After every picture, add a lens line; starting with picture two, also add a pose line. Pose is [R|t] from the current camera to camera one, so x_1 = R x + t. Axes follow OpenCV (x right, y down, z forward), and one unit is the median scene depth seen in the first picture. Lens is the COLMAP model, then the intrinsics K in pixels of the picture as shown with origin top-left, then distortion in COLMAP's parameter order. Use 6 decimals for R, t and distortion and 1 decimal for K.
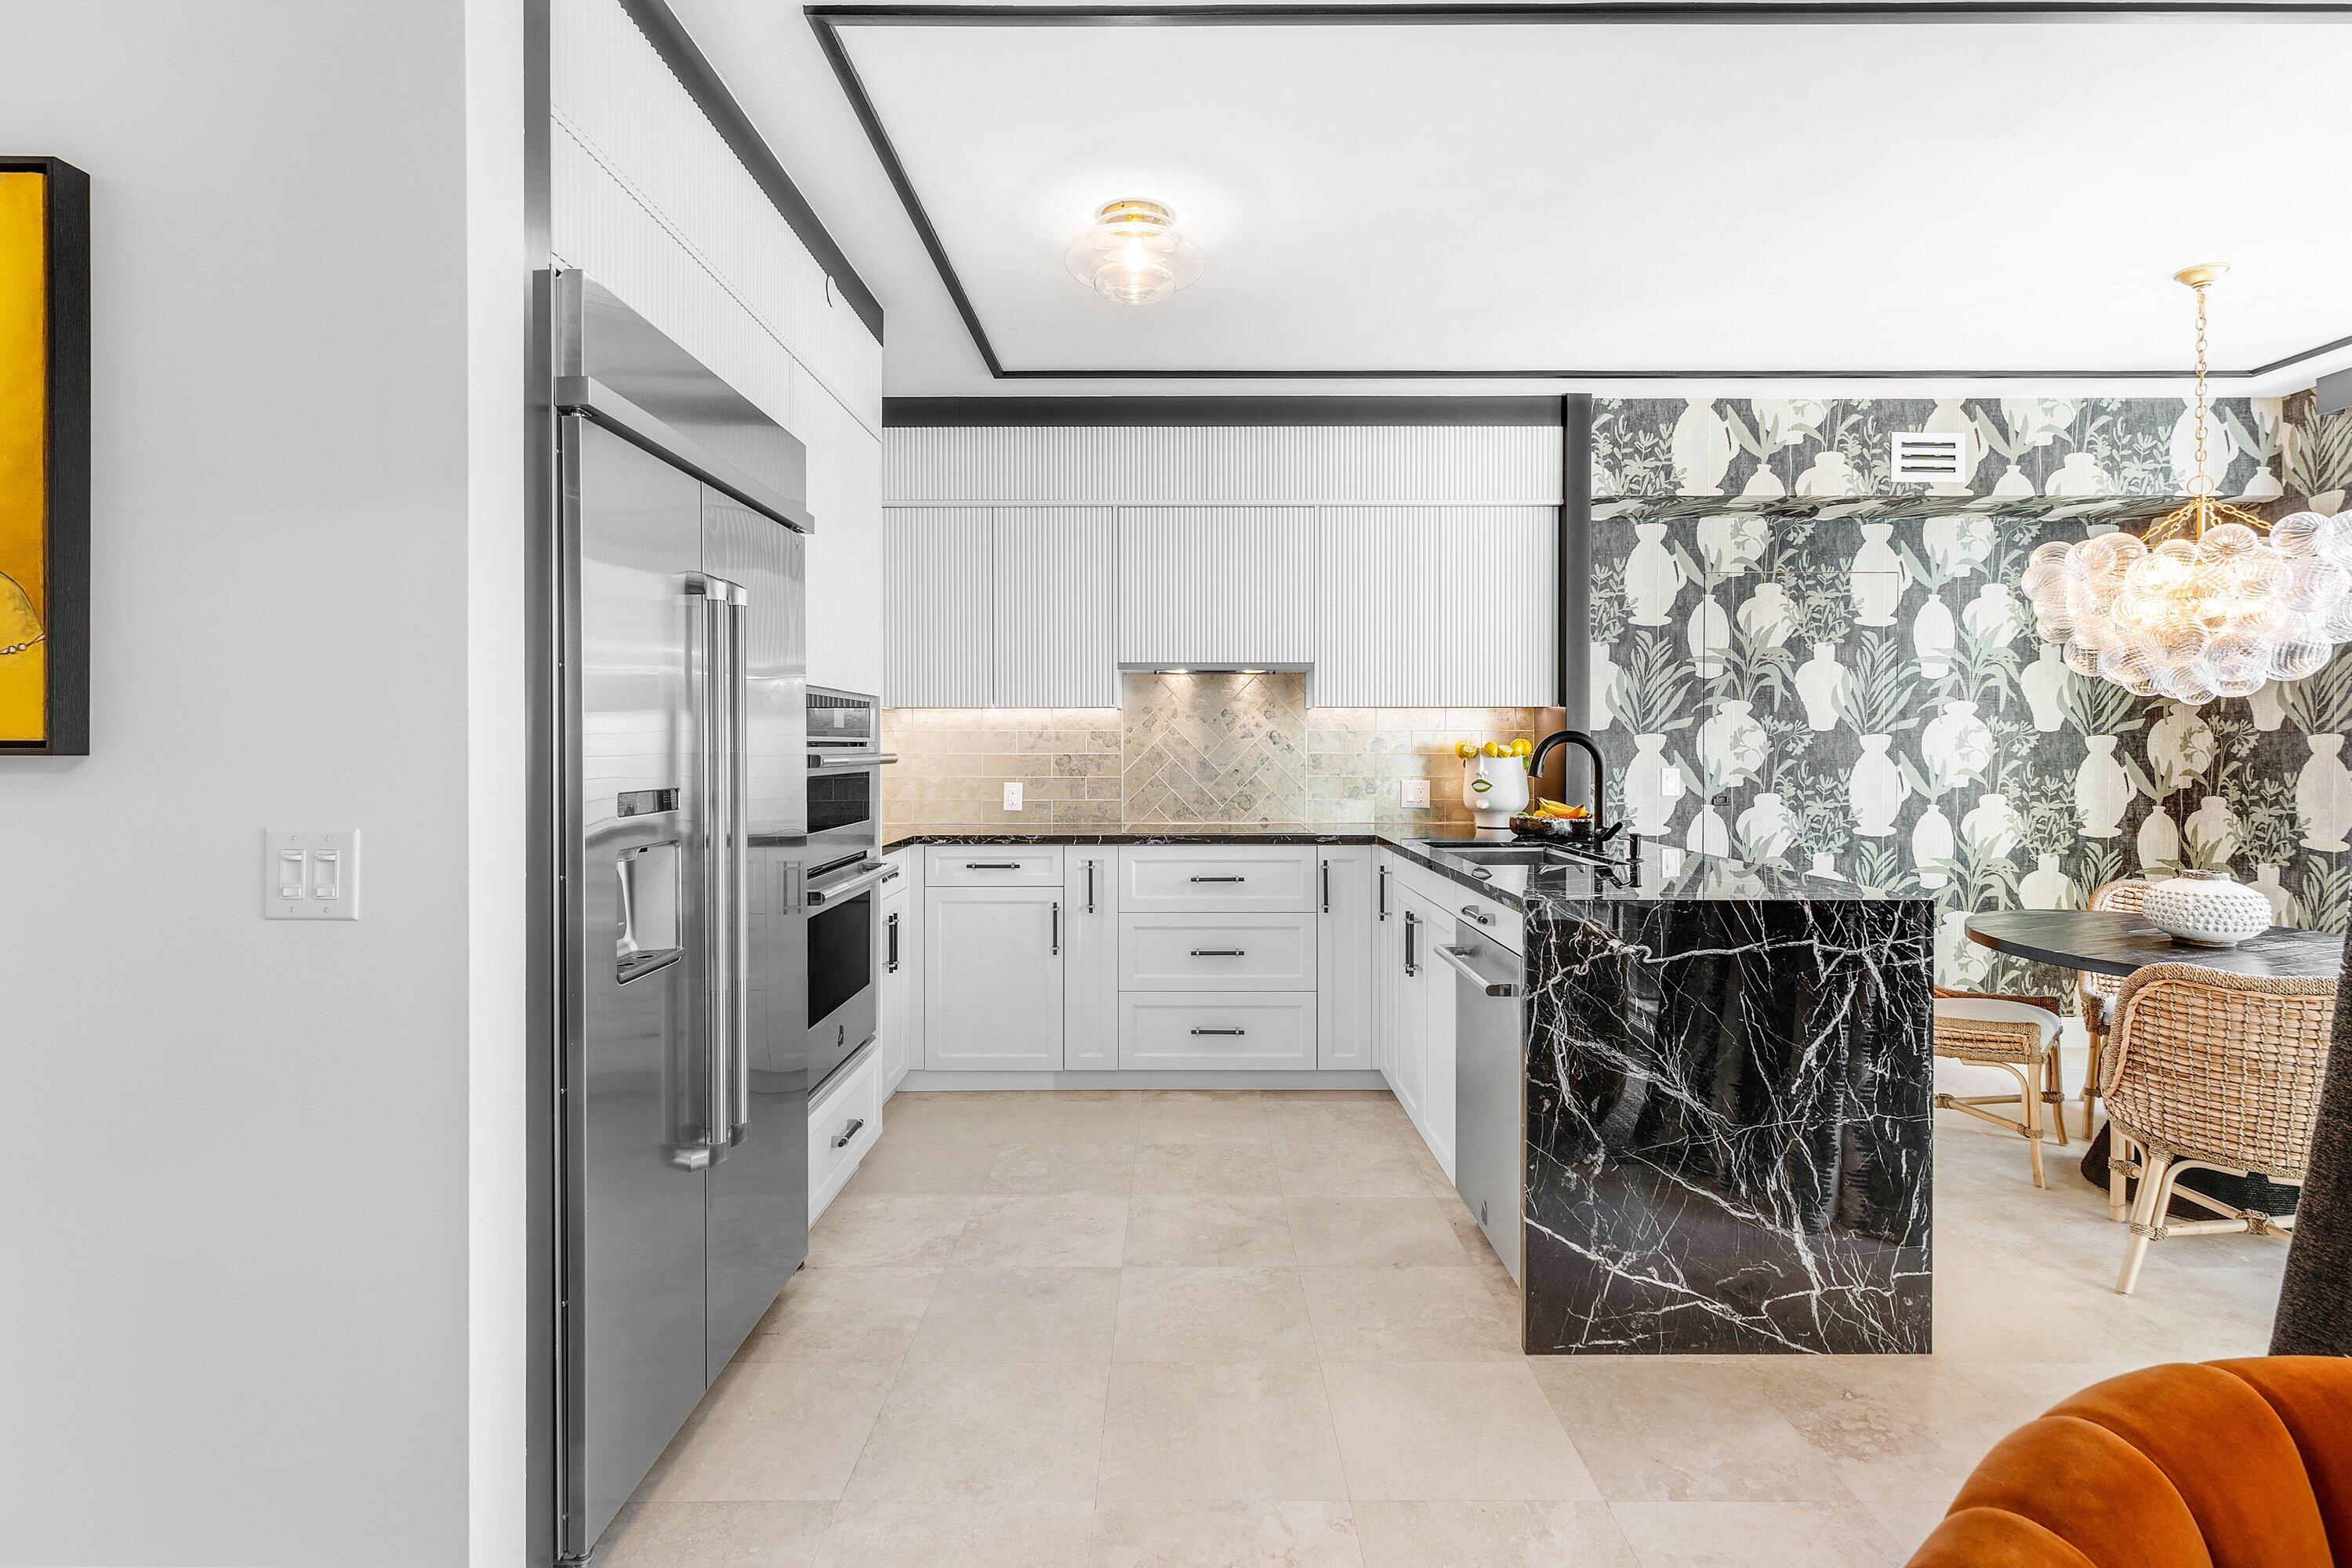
lens RADIAL K [[1144.2, 0, 1188.6], [0, 1144.2, 766.5], [0, 0, 1]] dist [0.001231, 0.000113]
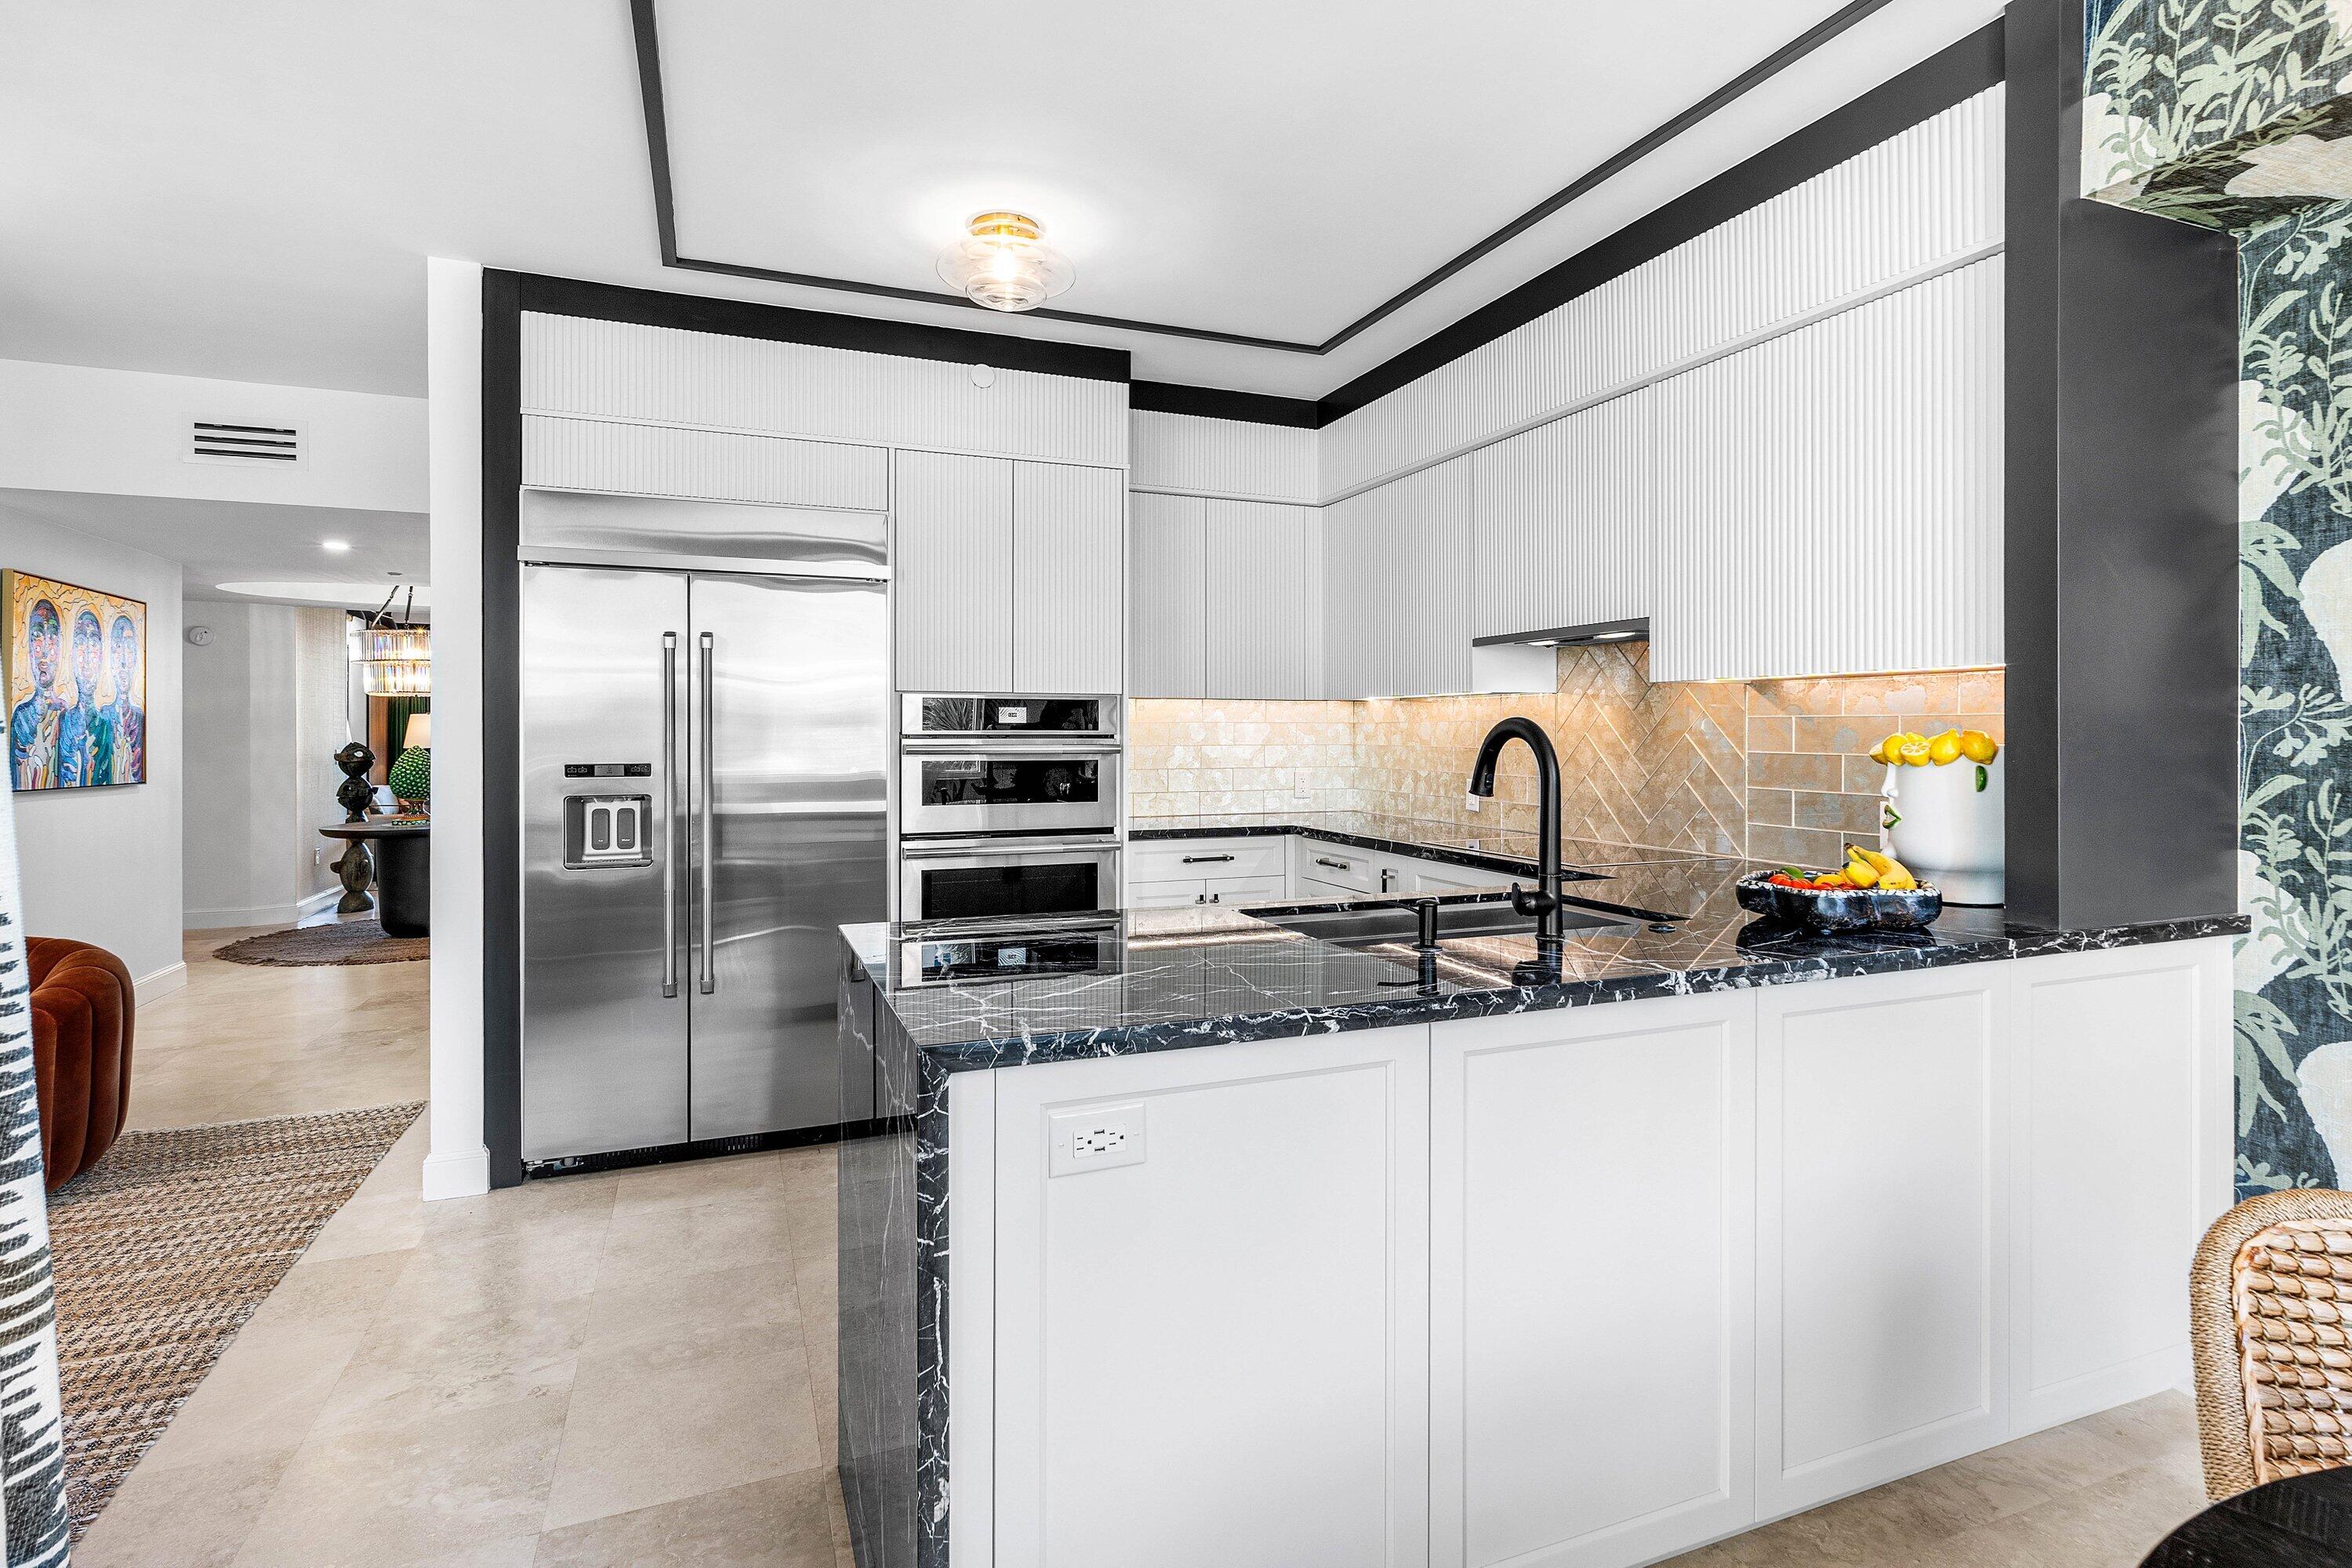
lens RADIAL K [[1143.7, 0, 1172.1], [0, 1143.7, 732.2], [0, 0, 1]] dist [-0.001312, 0.000005]
pose [[0.362958, 0.000475, -0.931805, 1.167559], [-0.018604, 0.999804, -0.006737, -0.024640], [0.931620, 0.019780, 0.362895, 0.919460]]
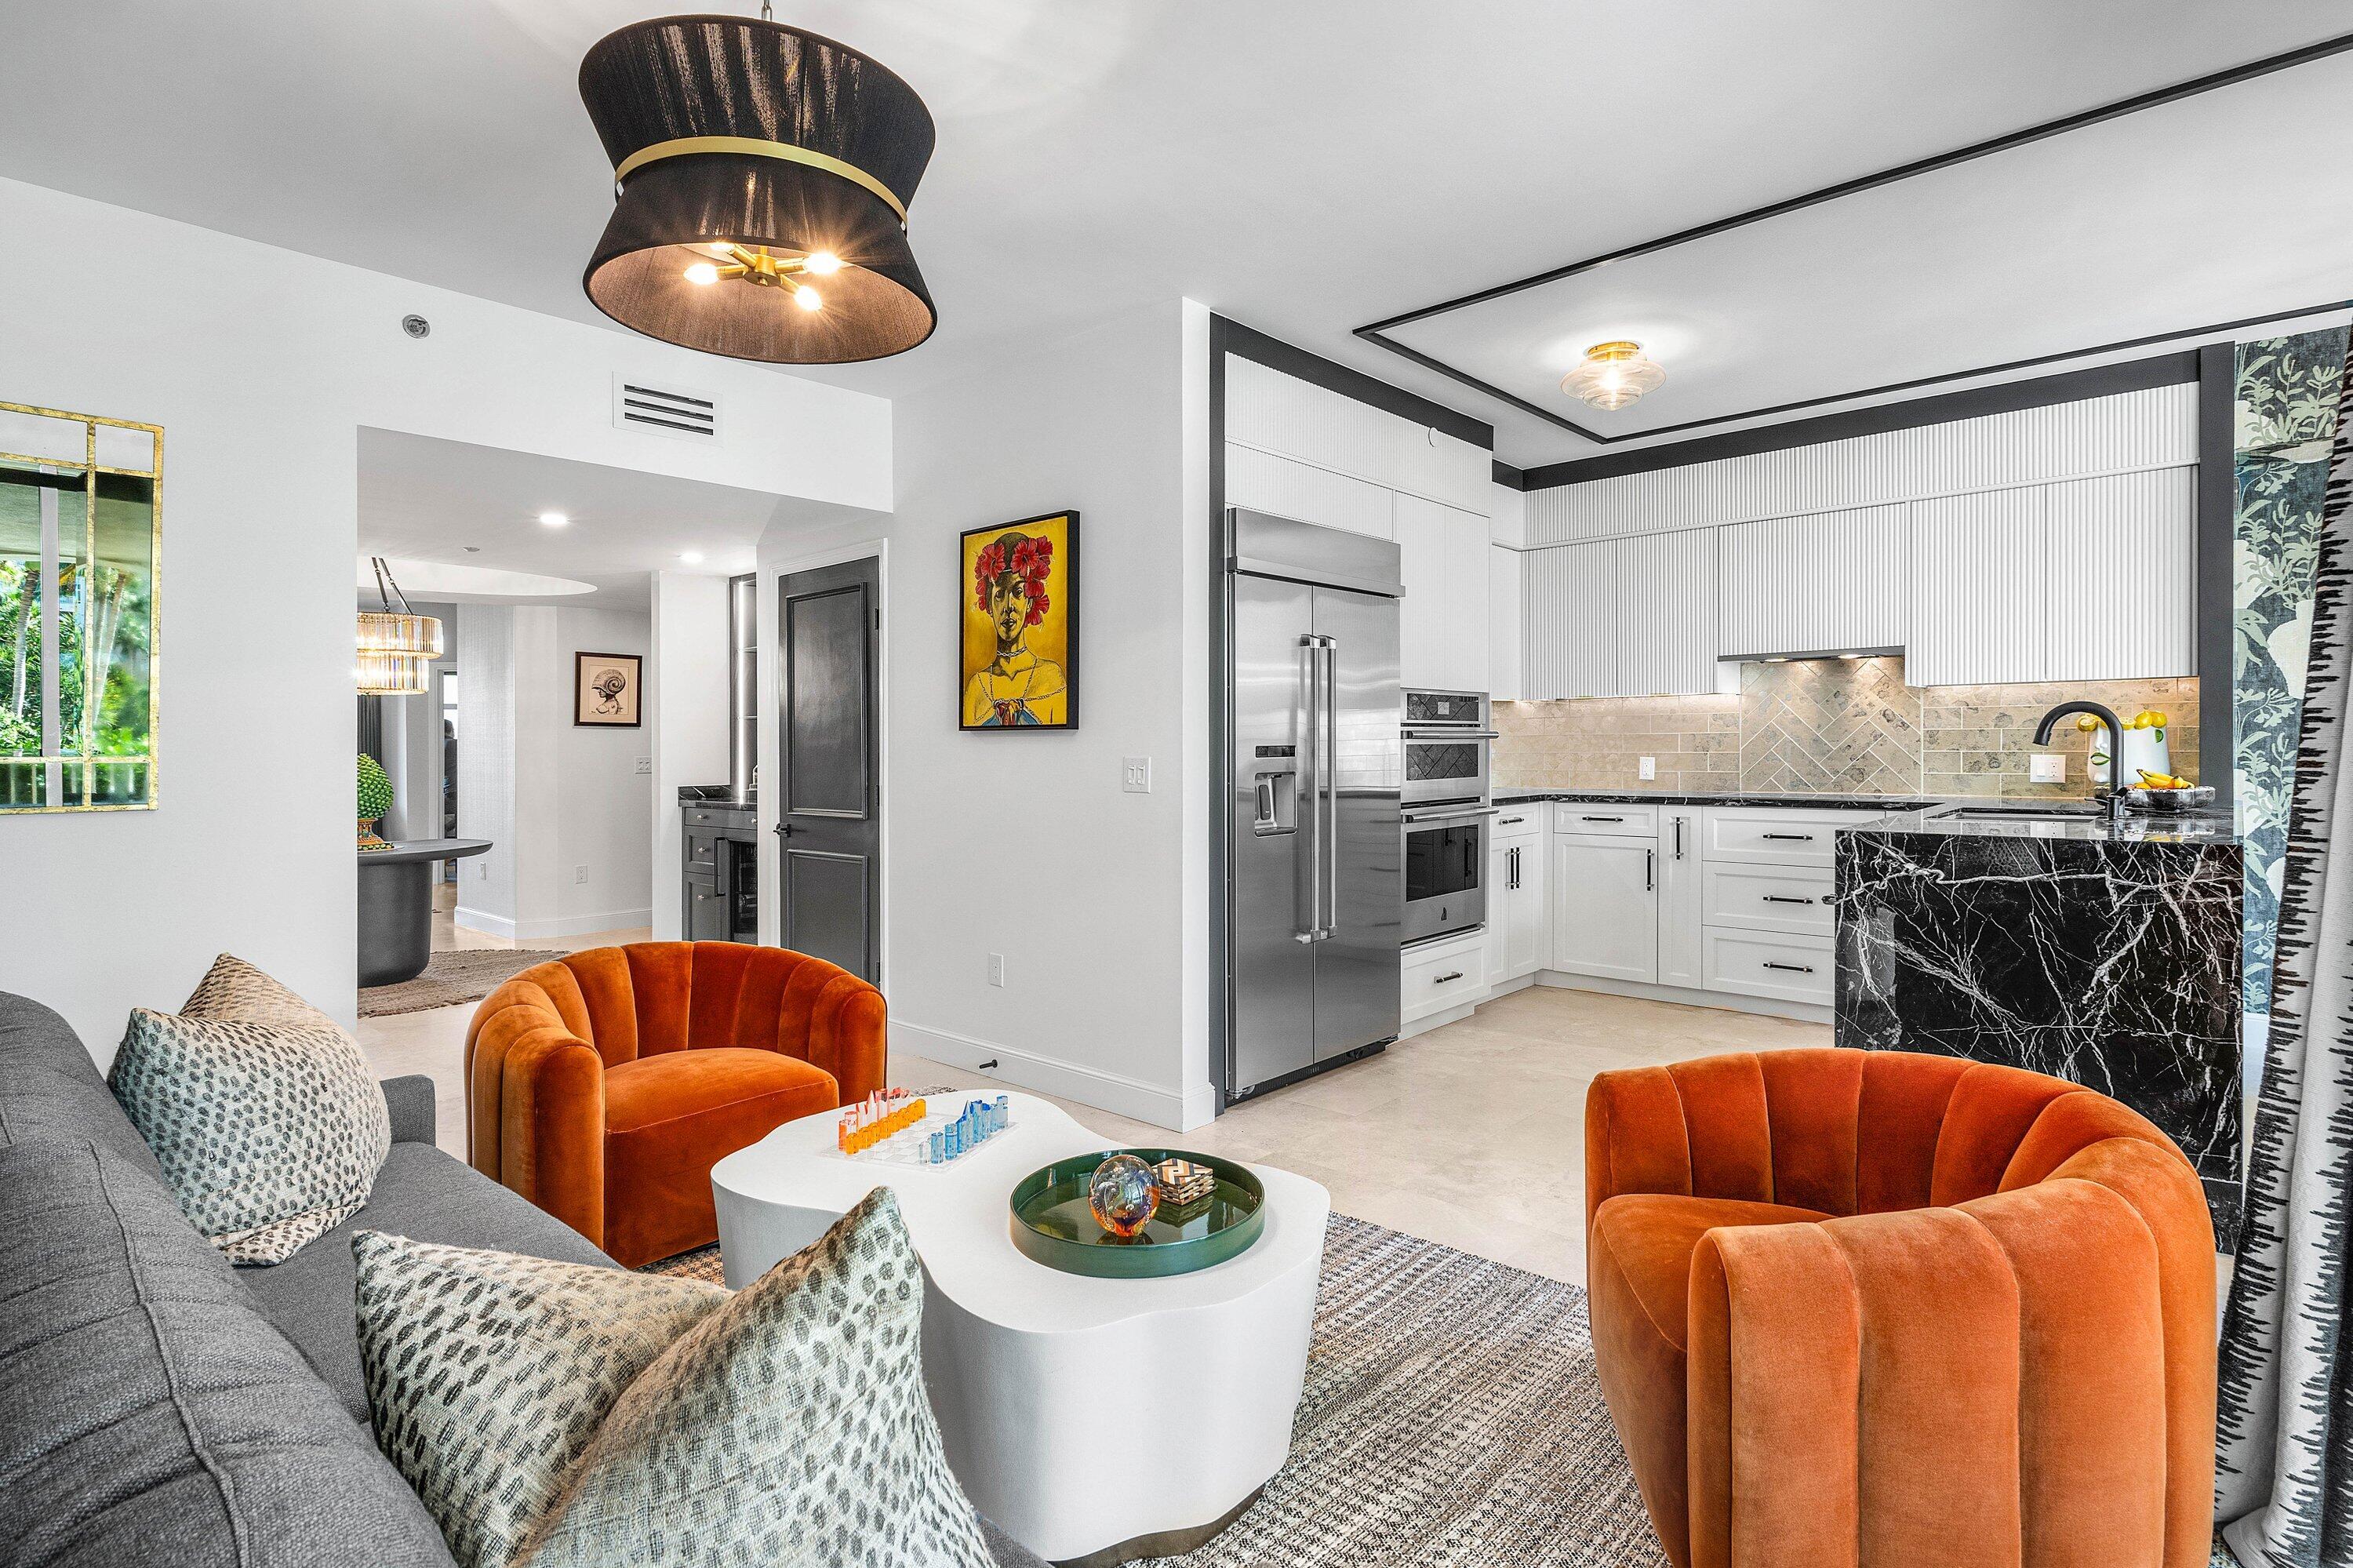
lens RADIAL K [[1173.6, 0, 1186.1], [0, 1173.6, 750.3], [0, 0, 1]] dist [0.002004, 0.000459]
pose [[0.735689, -0.004013, -0.677308, 0.667761], [-0.002656, 0.999958, -0.008810, 0.037886], [0.677315, 0.008280, 0.735647, -0.522304]]
